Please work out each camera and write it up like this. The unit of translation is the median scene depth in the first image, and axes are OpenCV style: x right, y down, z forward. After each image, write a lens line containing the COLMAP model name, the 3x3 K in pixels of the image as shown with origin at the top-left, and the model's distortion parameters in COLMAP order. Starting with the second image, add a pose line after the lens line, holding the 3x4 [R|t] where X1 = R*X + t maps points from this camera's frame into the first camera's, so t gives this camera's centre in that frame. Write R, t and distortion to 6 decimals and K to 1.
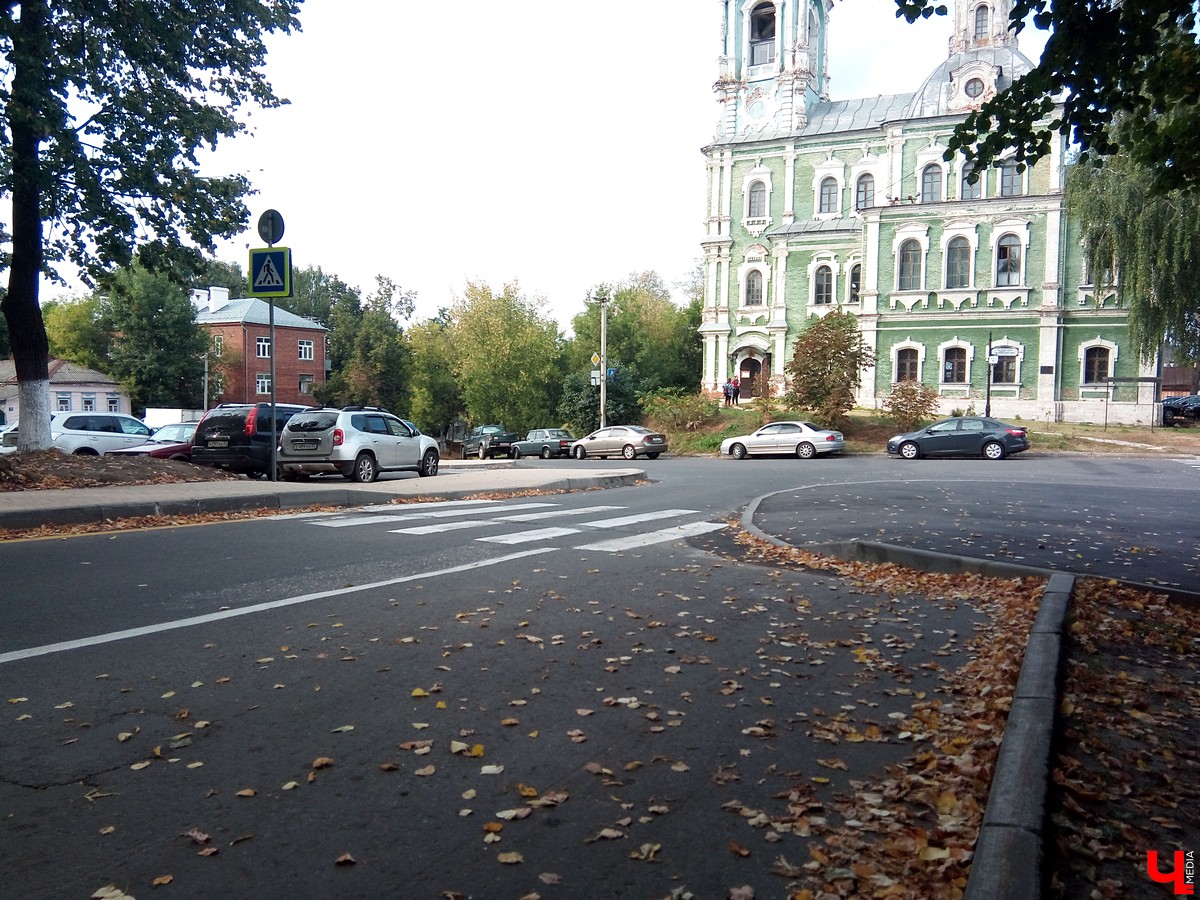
lens RADIAL K [[900.4, 0, 600.3], [0, 900.4, 450.9], [0, 0, 1]] dist [-0.016264, -0.027038]
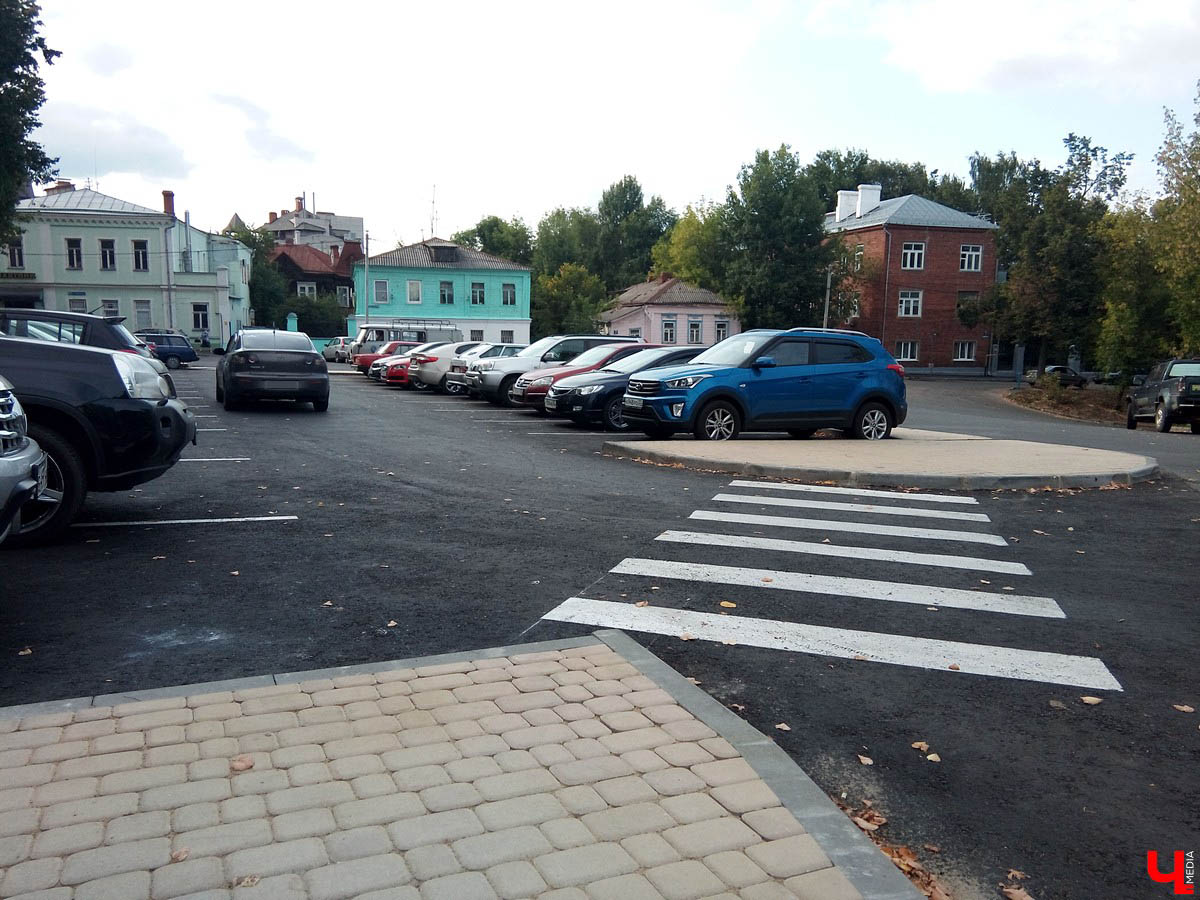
lens RADIAL K [[900.4, 0, 601.9], [0, 900.4, 452.9], [0, 0, 1]] dist [-0.016264, -0.027038]
pose [[0.706249, 0.093217, -0.701799, -0.005691], [-0.042057, 0.995067, 0.089846, -0.005556], [0.706713, -0.033938, 0.706686, 0.288151]]
